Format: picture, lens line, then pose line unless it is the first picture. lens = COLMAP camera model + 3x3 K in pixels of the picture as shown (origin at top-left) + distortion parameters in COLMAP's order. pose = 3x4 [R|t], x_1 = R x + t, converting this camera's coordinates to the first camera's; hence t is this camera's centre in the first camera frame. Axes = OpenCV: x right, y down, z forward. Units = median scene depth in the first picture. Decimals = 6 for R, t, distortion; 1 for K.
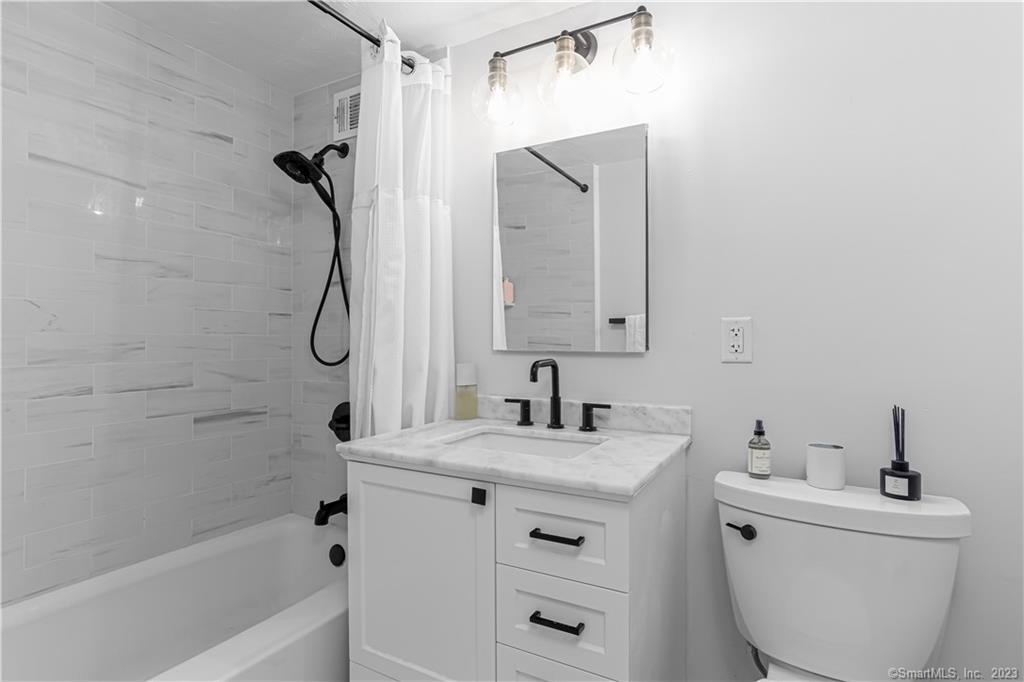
lens RADIAL K [[531.0, 0, 512.0], [0, 531.0, 341.0], [0, 0, 1]] dist [-0.016911, 0.000819]
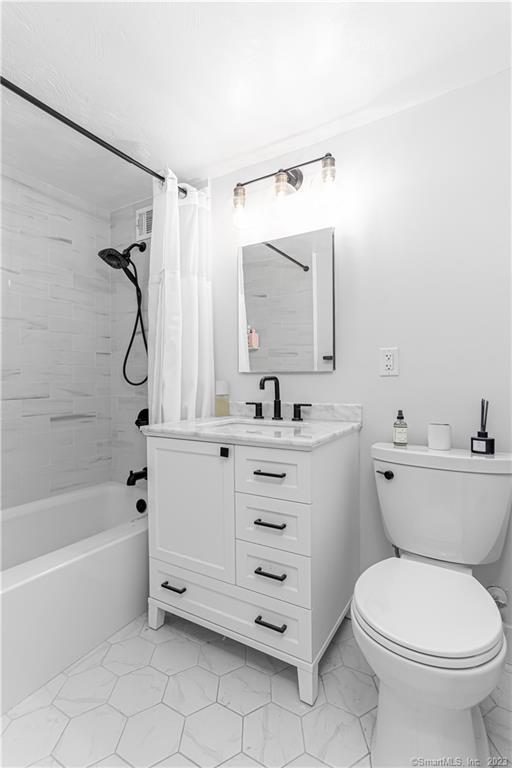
lens RADIAL K [[376.0, 0, 256.9], [0, 376.0, 375.0], [0, 0, 1]] dist [-0.021133, 0.034459]
pose [[0.999766, -0.013482, -0.016938, 0.038453], [0.013374, 0.999889, -0.006505, 0.033828], [0.017024, 0.006277, 0.999835, -0.117059]]
